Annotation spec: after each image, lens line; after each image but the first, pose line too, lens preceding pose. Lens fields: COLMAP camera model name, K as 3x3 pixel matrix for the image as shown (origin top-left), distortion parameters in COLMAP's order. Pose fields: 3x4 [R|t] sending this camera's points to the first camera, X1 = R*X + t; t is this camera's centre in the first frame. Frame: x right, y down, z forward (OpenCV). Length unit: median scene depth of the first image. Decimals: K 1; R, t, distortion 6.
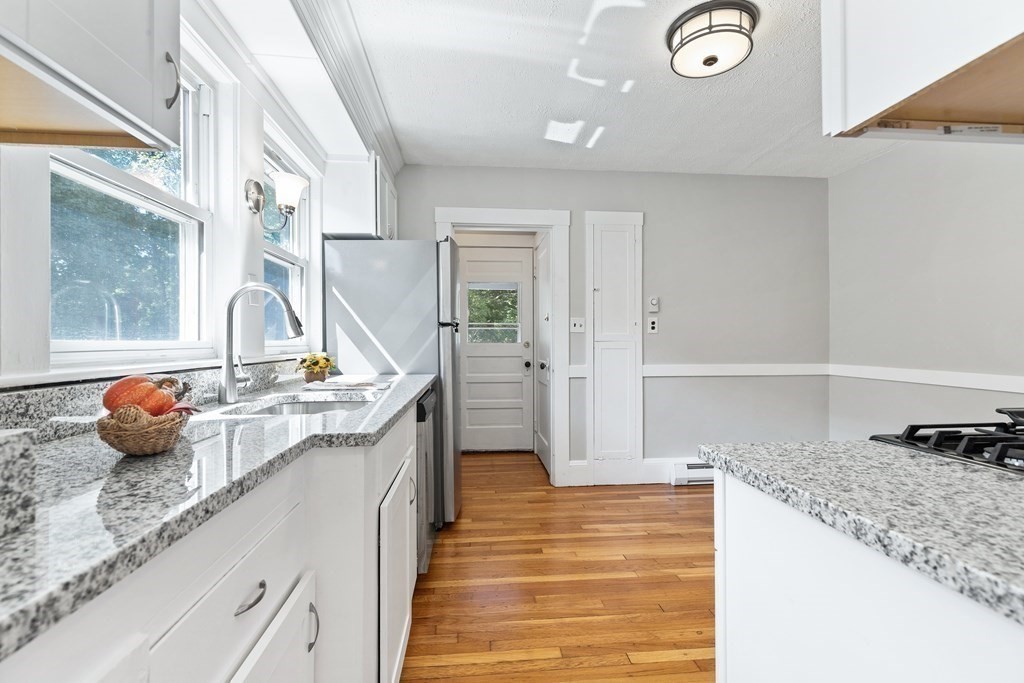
lens RADIAL K [[465.0, 0, 509.5], [0, 465.0, 338.8], [0, 0, 1]] dist [0.009307, -0.000583]
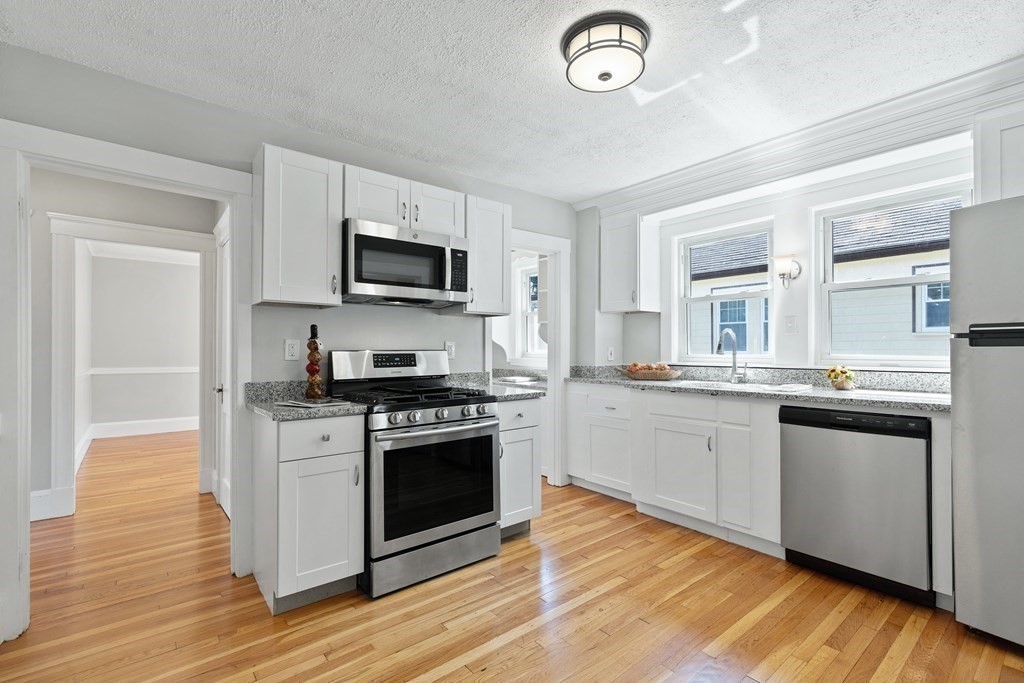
lens RADIAL K [[465.0, 0, 515.3], [0, 465.0, 349.4], [0, 0, 1]] dist [0.009307, -0.000583]
pose [[-0.828357, 0.007285, -0.560153, 0.731777], [0.010342, 0.999944, -0.002290, -0.014579], [0.560105, -0.007690, -0.828386, 1.099044]]
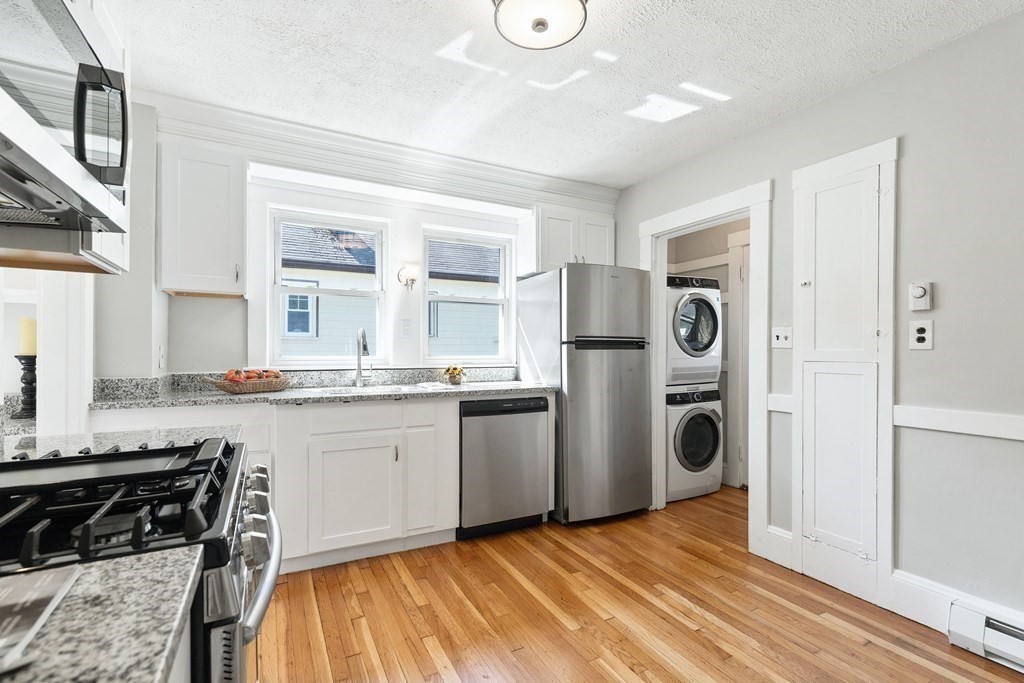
lens RADIAL K [[465.0, 0, 513.3], [0, 465.0, 354.4], [0, 0, 1]] dist [0.009307, -0.000583]
pose [[0.380255, 0.013135, -0.924788, 0.760661], [0.001274, 0.999891, 0.014725, -0.017828], [0.924881, -0.006777, 0.380197, 0.414999]]
